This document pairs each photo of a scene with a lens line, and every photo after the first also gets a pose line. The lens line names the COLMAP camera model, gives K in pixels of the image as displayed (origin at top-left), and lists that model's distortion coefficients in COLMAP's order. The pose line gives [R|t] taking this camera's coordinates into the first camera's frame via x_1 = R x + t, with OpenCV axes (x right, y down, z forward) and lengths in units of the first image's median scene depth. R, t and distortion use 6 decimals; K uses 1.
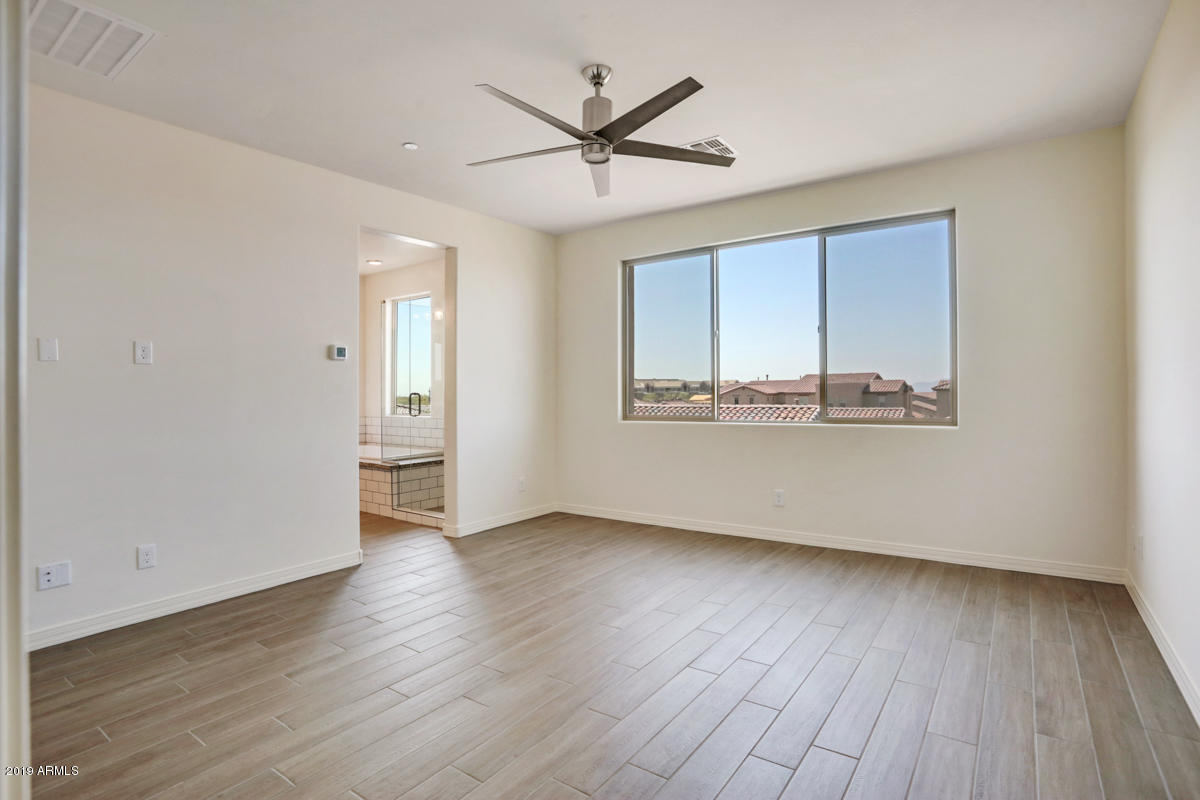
lens RADIAL K [[596.5, 0, 600.5], [0, 596.5, 383.6], [0, 0, 1]] dist [-0.088142, 0.031279]
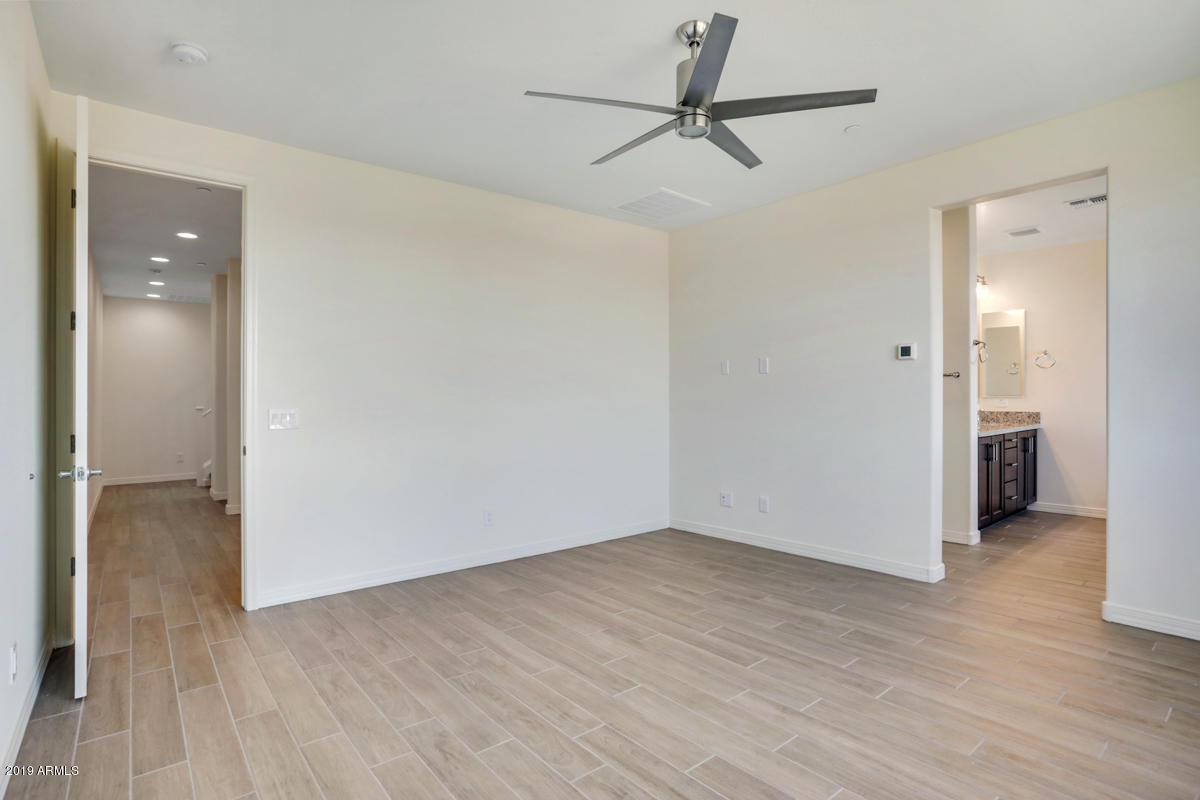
lens RADIAL K [[587.9, 0, 600.3], [0, 587.9, 396.9], [0, 0, 1]] dist [-0.073964, 0.029743]
pose [[-0.254478, 0.012775, -0.966994, 0.680940], [0.017015, 0.999817, 0.008731, 0.004641], [0.966929, -0.014232, -0.254649, 0.875905]]
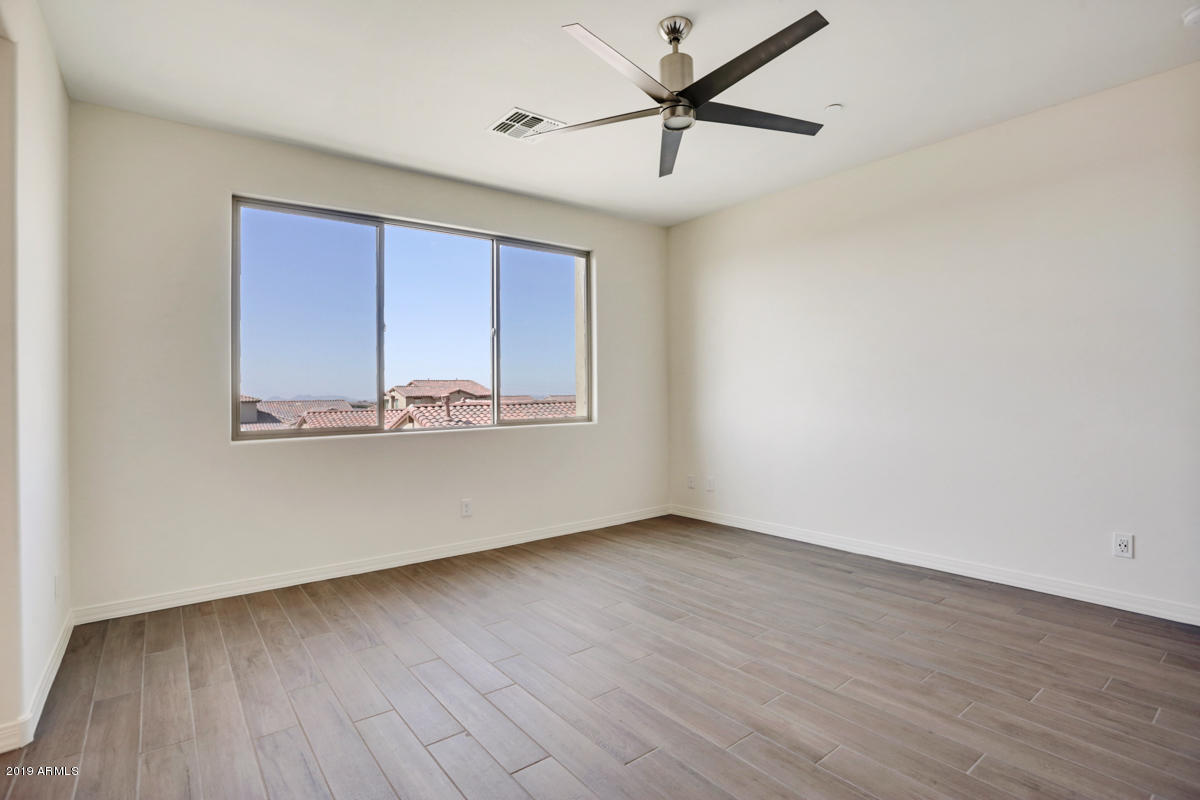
lens RADIAL K [[587.9, 0, 600.3], [0, 587.9, 396.9], [0, 0, 1]] dist [-0.073964, 0.029743]
pose [[0.277213, 0.006917, 0.960783, -0.704140], [0.005252, 0.999948, -0.008714, 0.033521], [-0.960794, 0.007461, 0.277163, 0.703255]]
